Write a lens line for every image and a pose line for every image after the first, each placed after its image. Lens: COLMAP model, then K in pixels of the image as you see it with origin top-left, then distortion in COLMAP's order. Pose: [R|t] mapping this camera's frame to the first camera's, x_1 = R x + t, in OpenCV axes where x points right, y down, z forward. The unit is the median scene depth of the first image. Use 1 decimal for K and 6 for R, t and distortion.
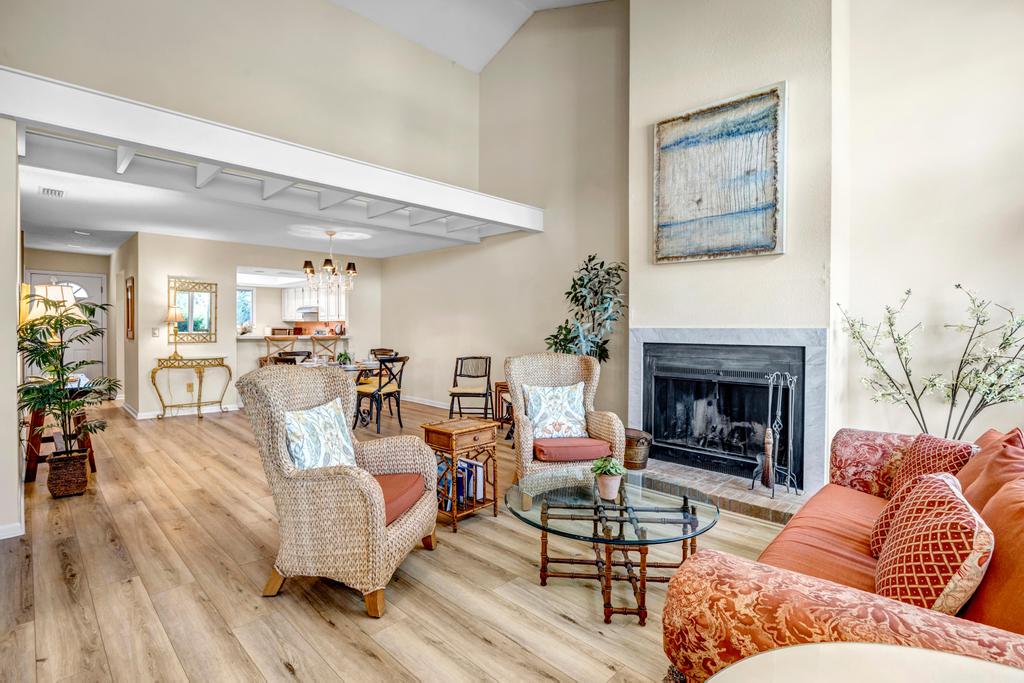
lens RADIAL K [[483.8, 0, 510.8], [0, 483.8, 336.4], [0, 0, 1]] dist [-0.018136, 0.000250]
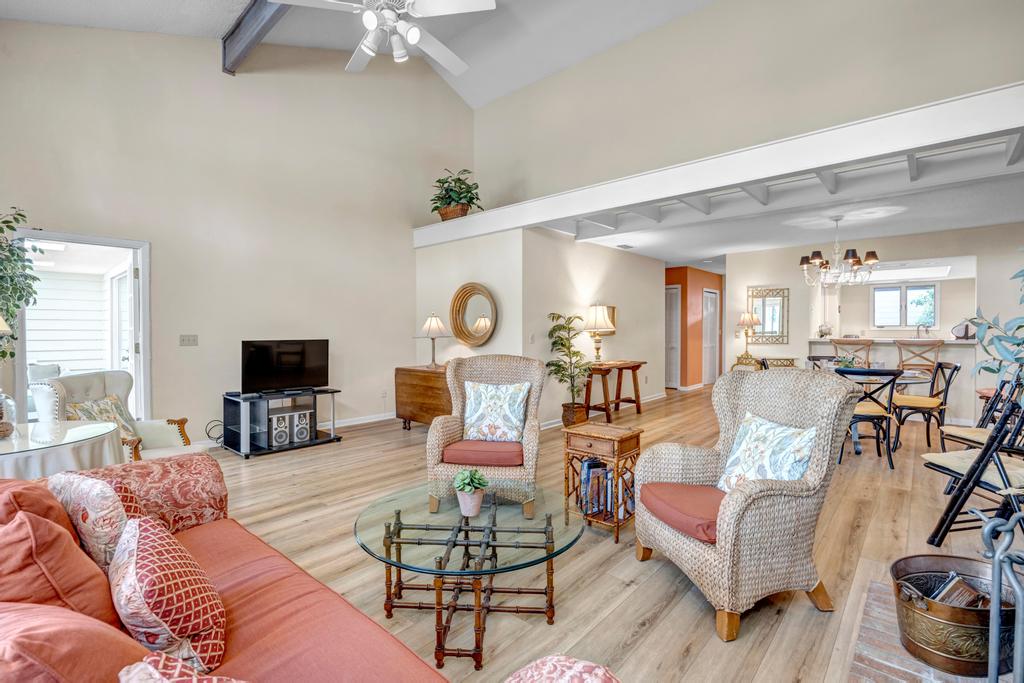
lens RADIAL K [[463.1, 0, 507.6], [0, 463.1, 336.7], [0, 0, 1]] dist [-0.002941, -0.000468]
pose [[0.040226, 0.008899, -0.999151, 0.614119], [-0.011360, 0.999900, 0.008448, -0.008936], [0.999126, 0.011011, 0.040323, 0.572610]]
